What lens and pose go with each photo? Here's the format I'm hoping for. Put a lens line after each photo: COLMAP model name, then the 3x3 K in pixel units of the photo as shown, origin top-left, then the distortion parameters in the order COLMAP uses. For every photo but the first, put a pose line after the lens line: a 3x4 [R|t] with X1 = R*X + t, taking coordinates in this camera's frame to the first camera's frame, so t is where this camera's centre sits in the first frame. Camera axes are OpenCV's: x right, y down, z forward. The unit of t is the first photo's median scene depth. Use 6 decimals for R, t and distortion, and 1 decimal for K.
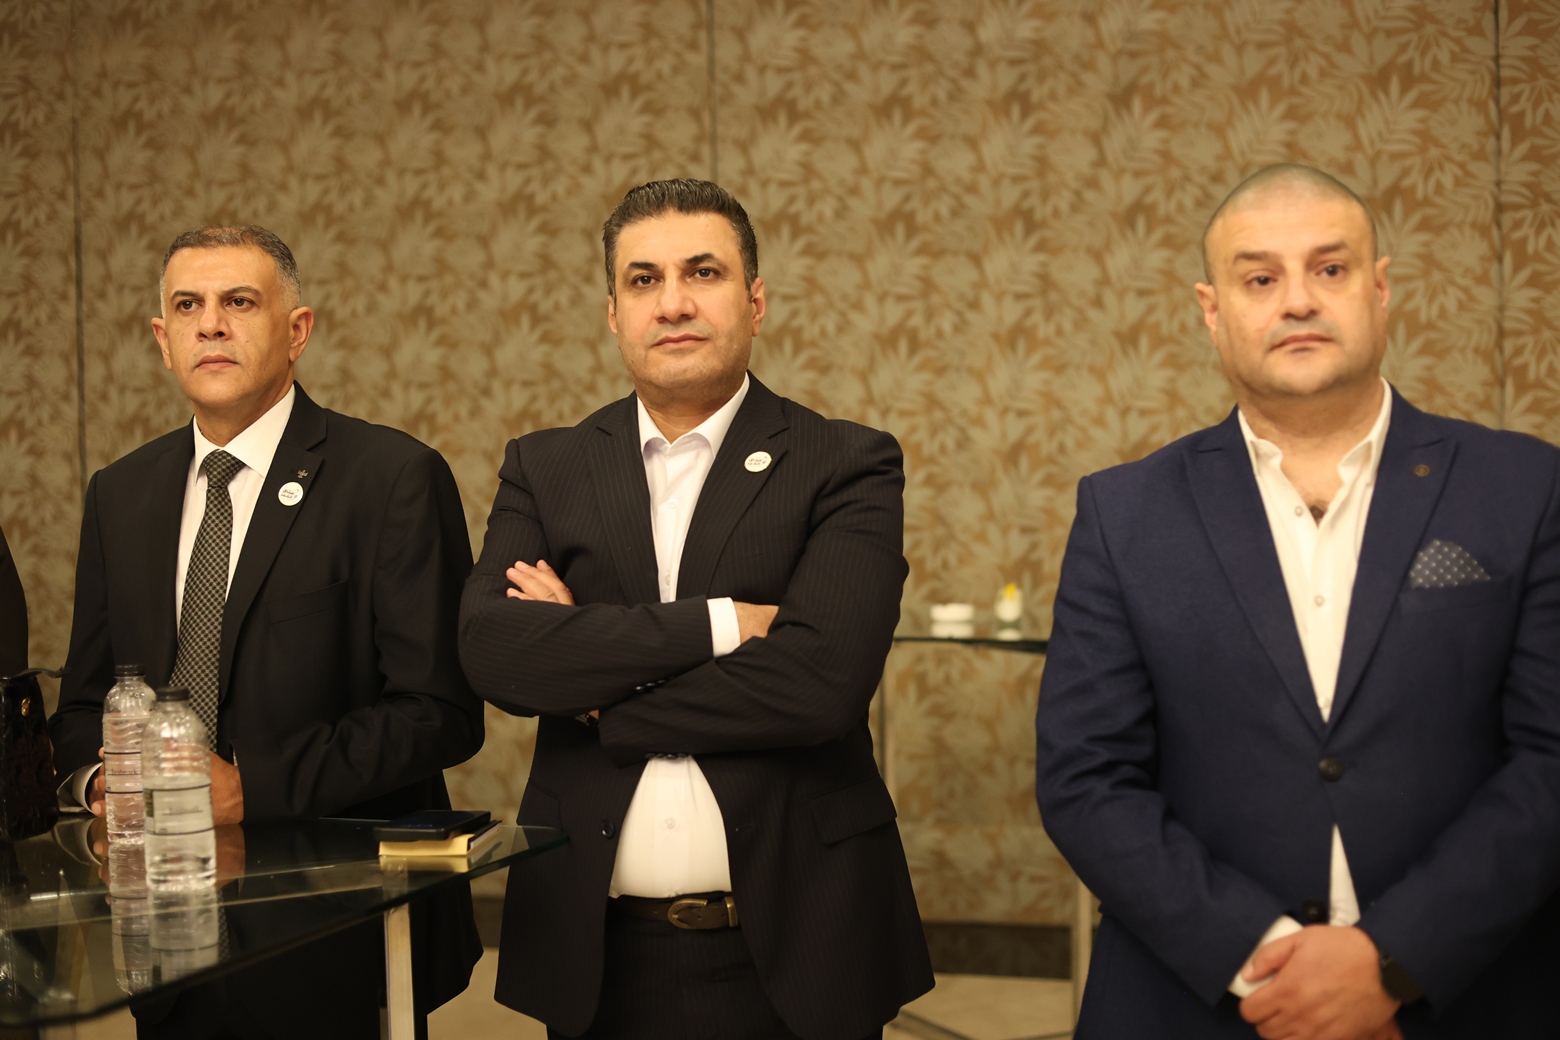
lens RADIAL K [[2313.8, 0, 781.7], [0, 2313.8, 519.6], [0, 0, 1]] dist [-0.086715, 0.000000]
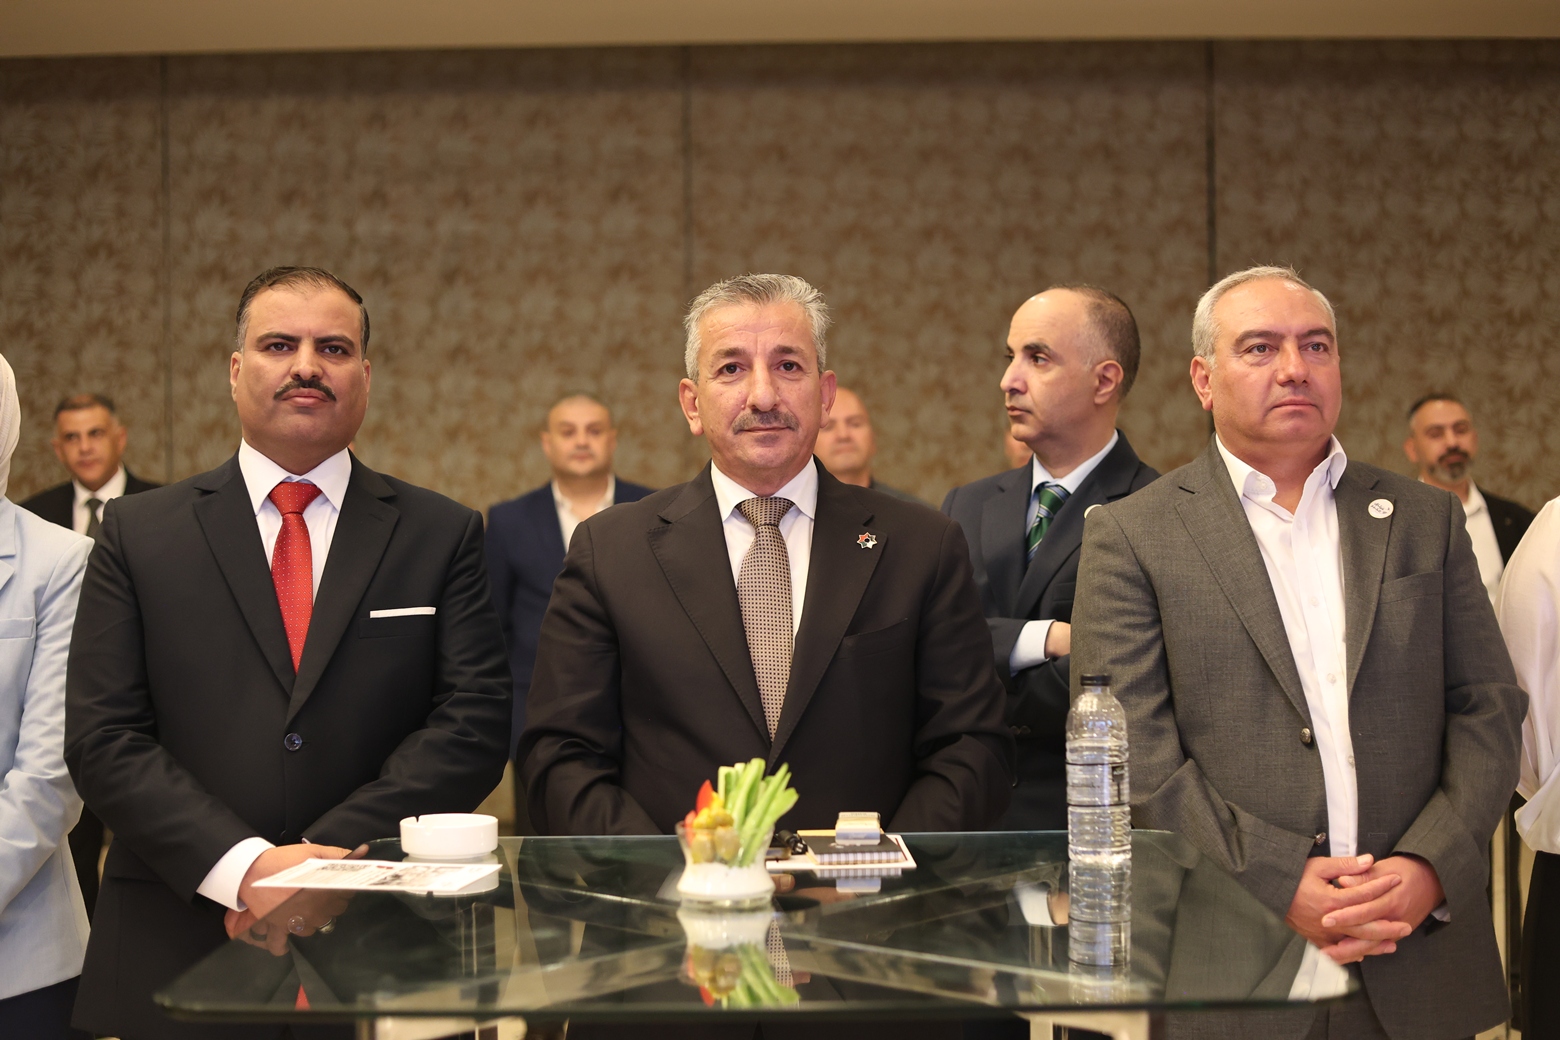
lens RADIAL K [[2313.8, 0, 780.0], [0, 2313.8, 518.6], [0, 0, 1]] dist [-0.086715, 0.000000]
pose [[0.947342, 0.011348, 0.320021, -0.131410], [-0.001315, 0.999501, -0.031549, 0.024705], [-0.320220, 0.029467, 0.946885, -0.509290]]
